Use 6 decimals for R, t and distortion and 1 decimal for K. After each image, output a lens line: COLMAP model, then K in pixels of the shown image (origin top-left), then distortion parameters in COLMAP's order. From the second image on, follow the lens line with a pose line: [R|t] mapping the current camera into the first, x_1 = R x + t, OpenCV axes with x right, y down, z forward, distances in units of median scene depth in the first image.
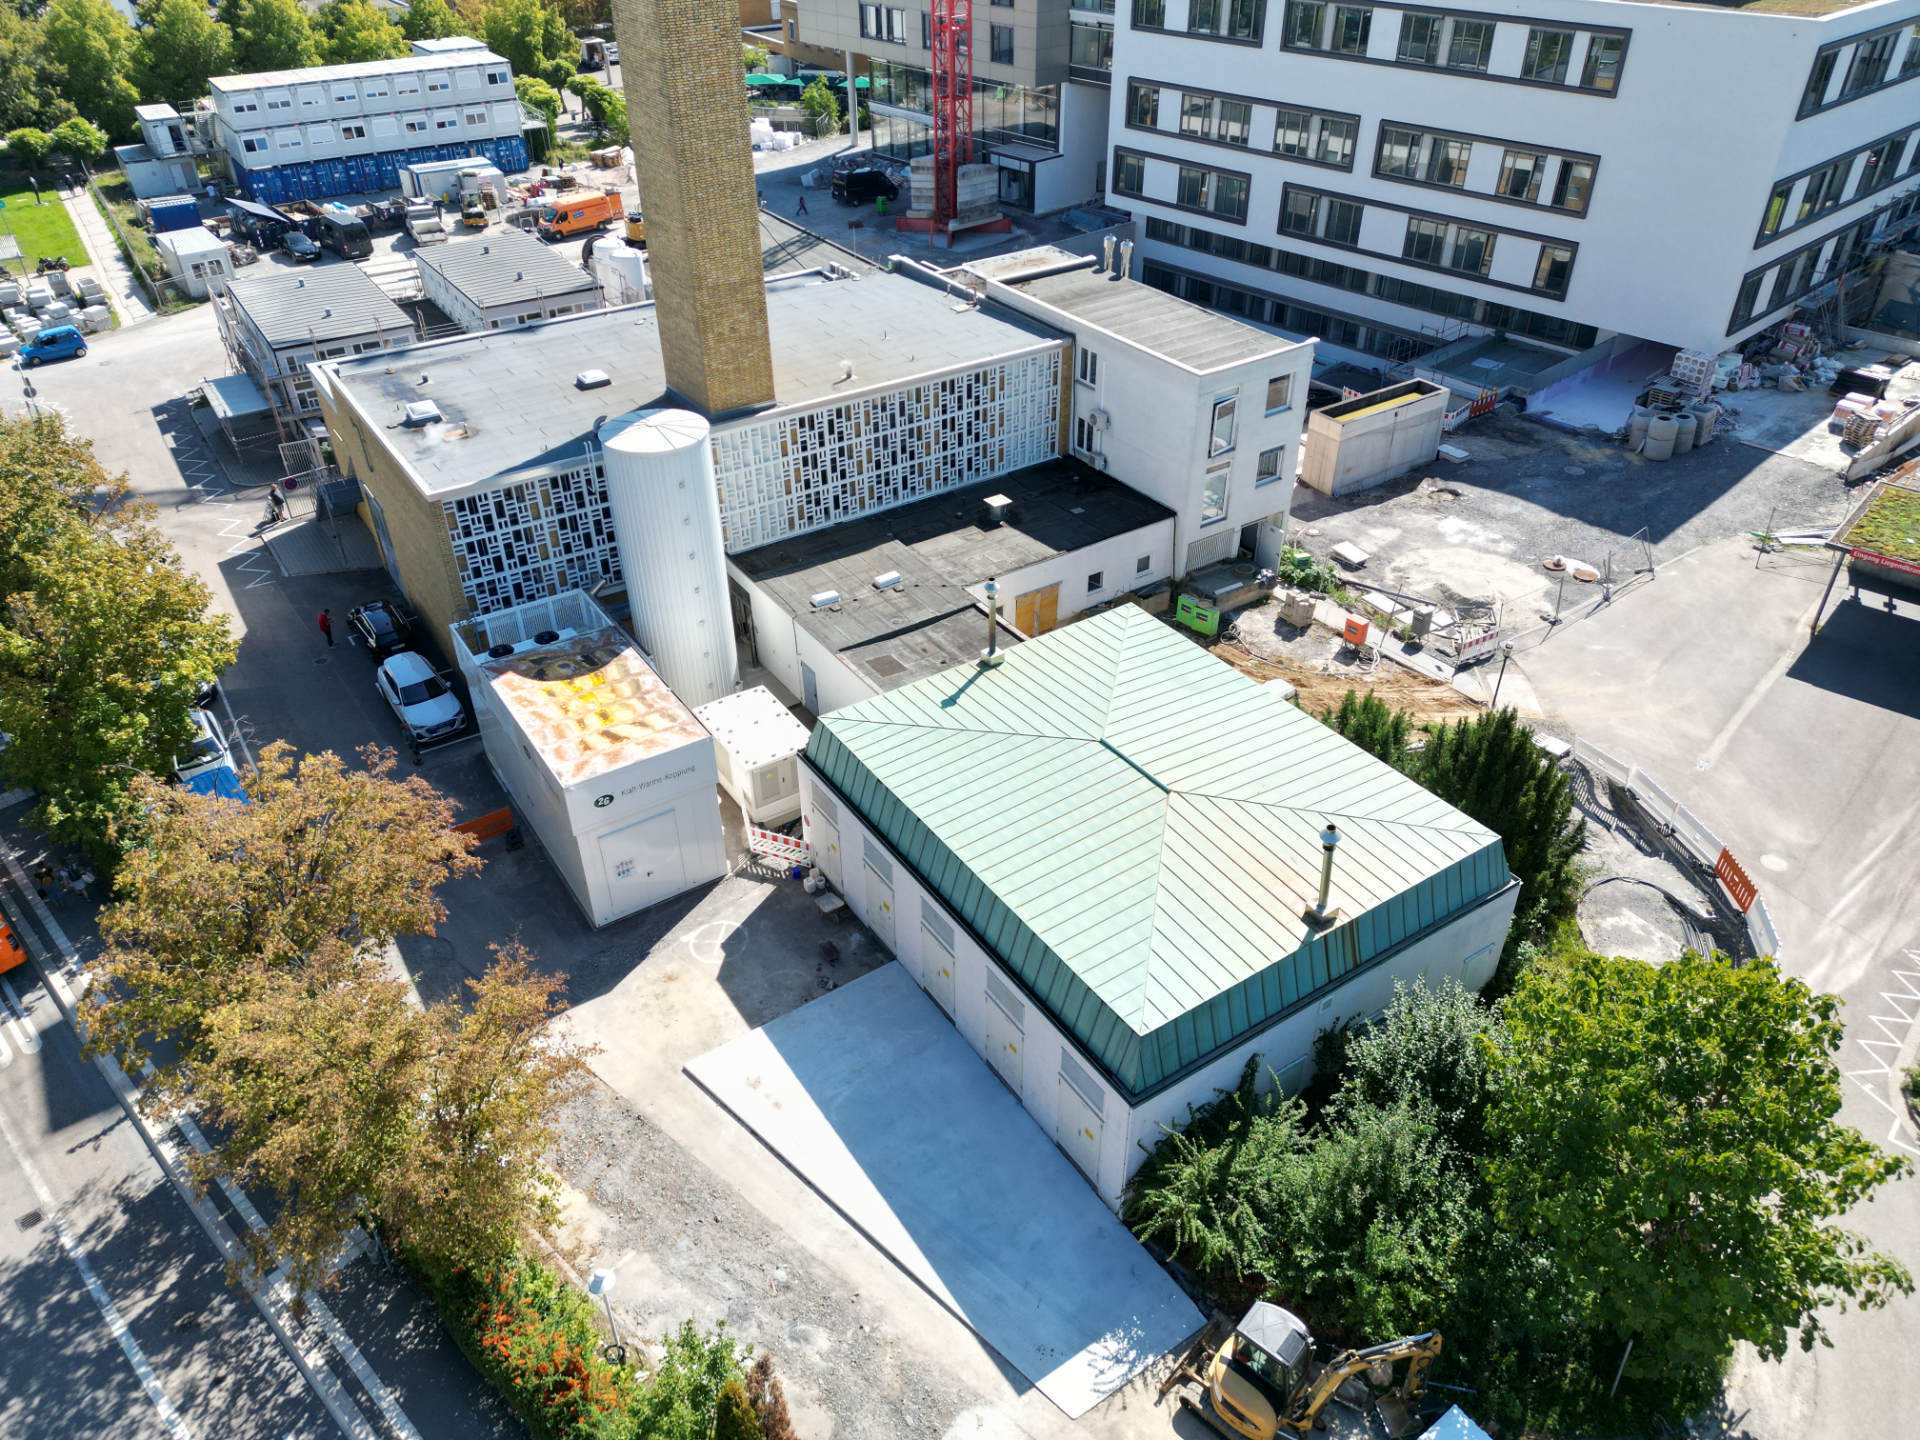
lens RADIAL K [[1327.4, 0, 960.0], [0, 1327.4, 720.0], [0, 0, 1]] dist [-0.003060, -0.002178]
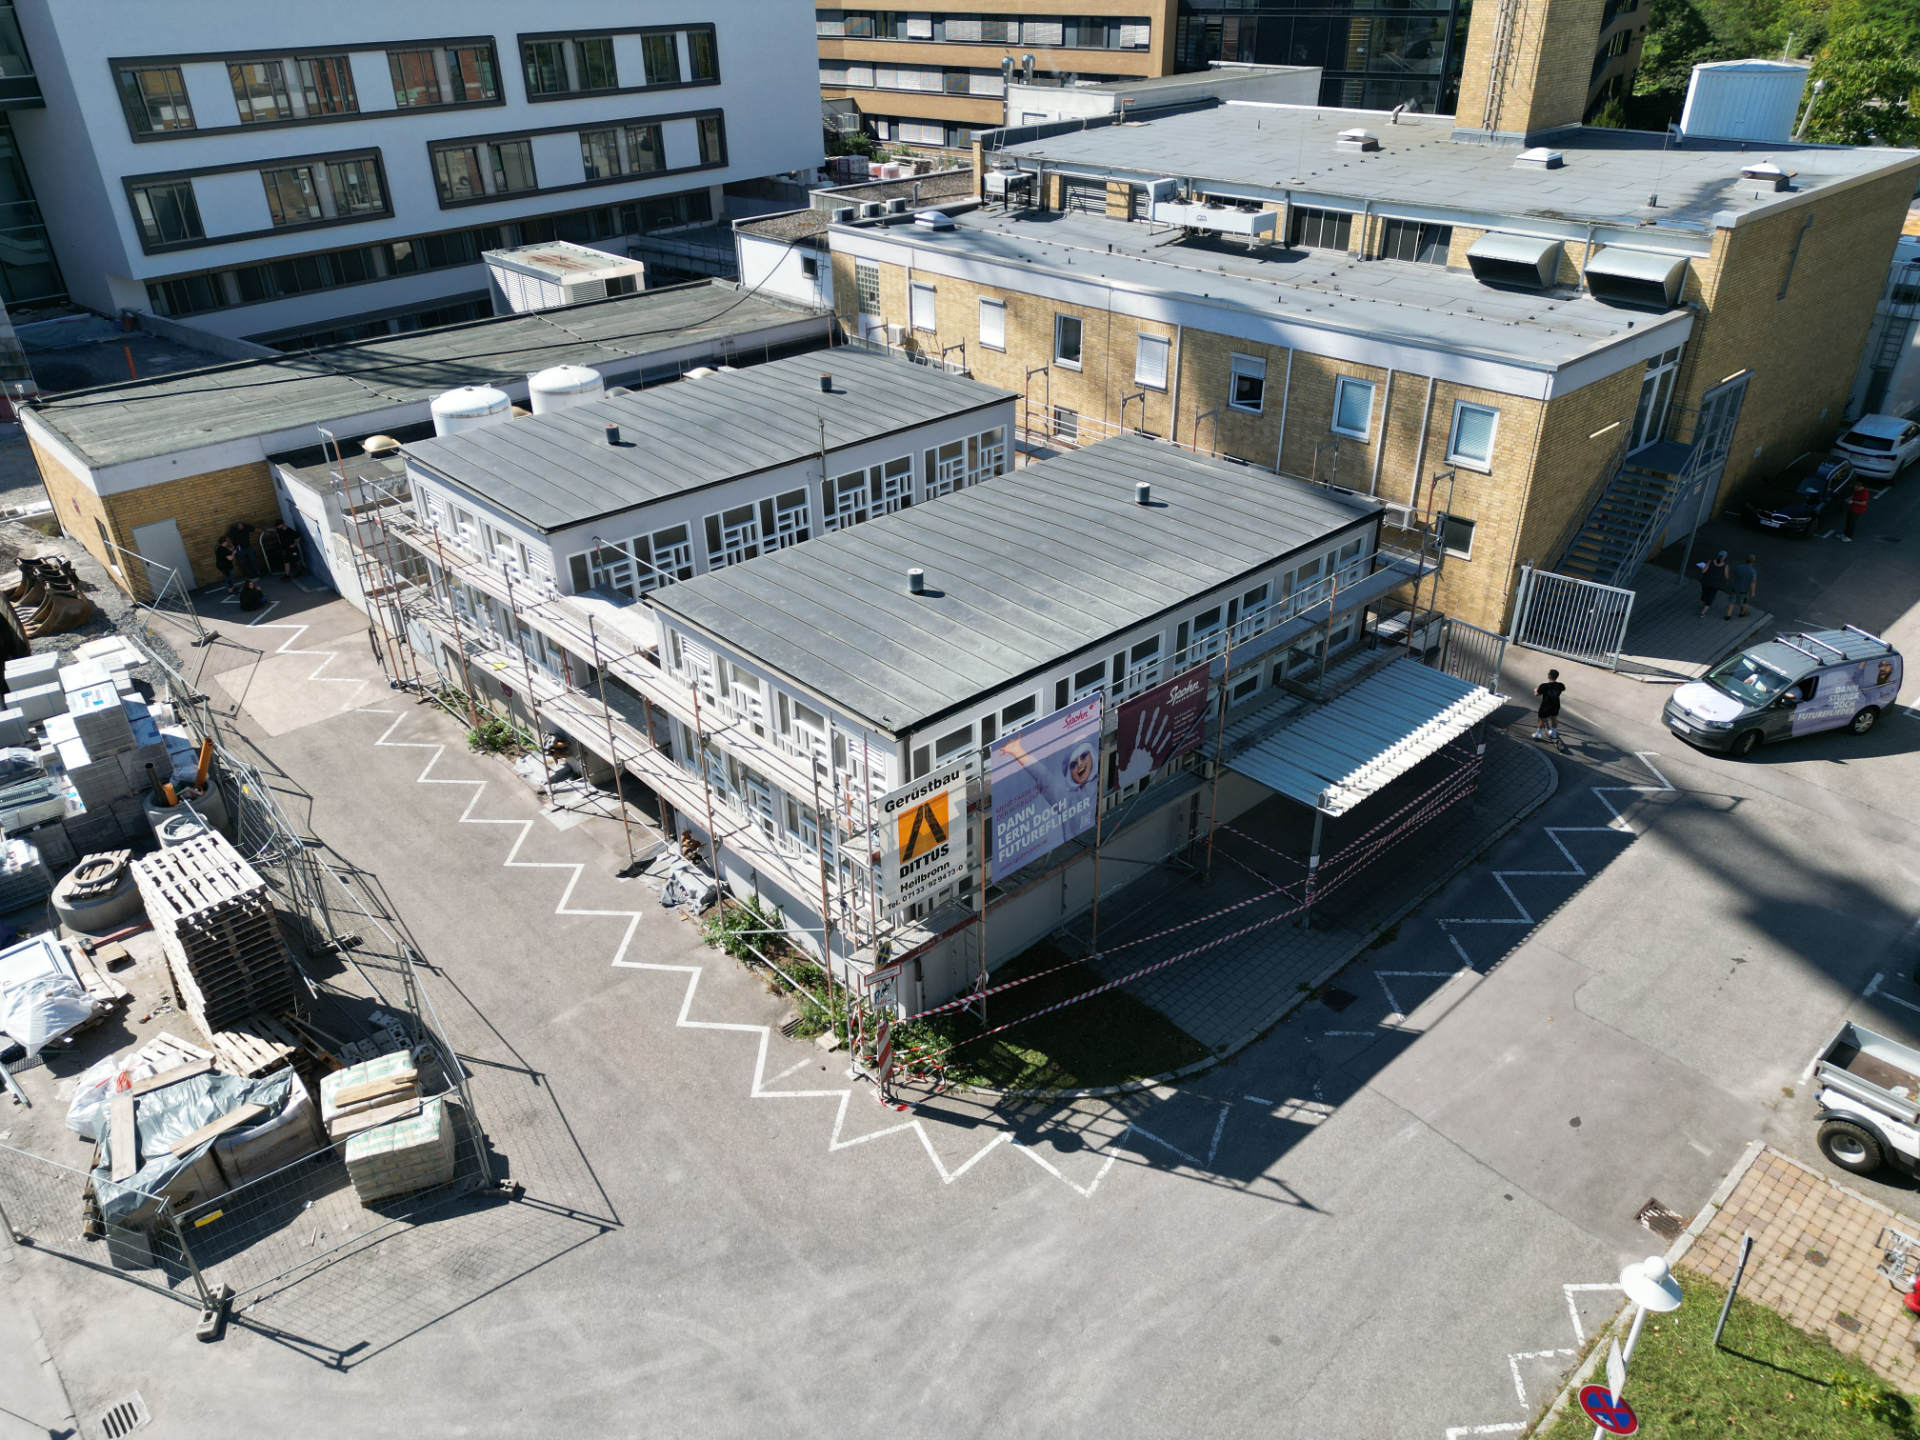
lens RADIAL K [[1327.4, 0, 960.0], [0, 1327.4, 720.0], [0, 0, 1]] dist [-0.003060, -0.002178]
pose [[-0.129071, -0.494191, 0.859719, -0.680146], [0.578810, 0.666413, 0.469971, -0.386950], [-0.805183, 0.558274, 0.200028, 0.827805]]
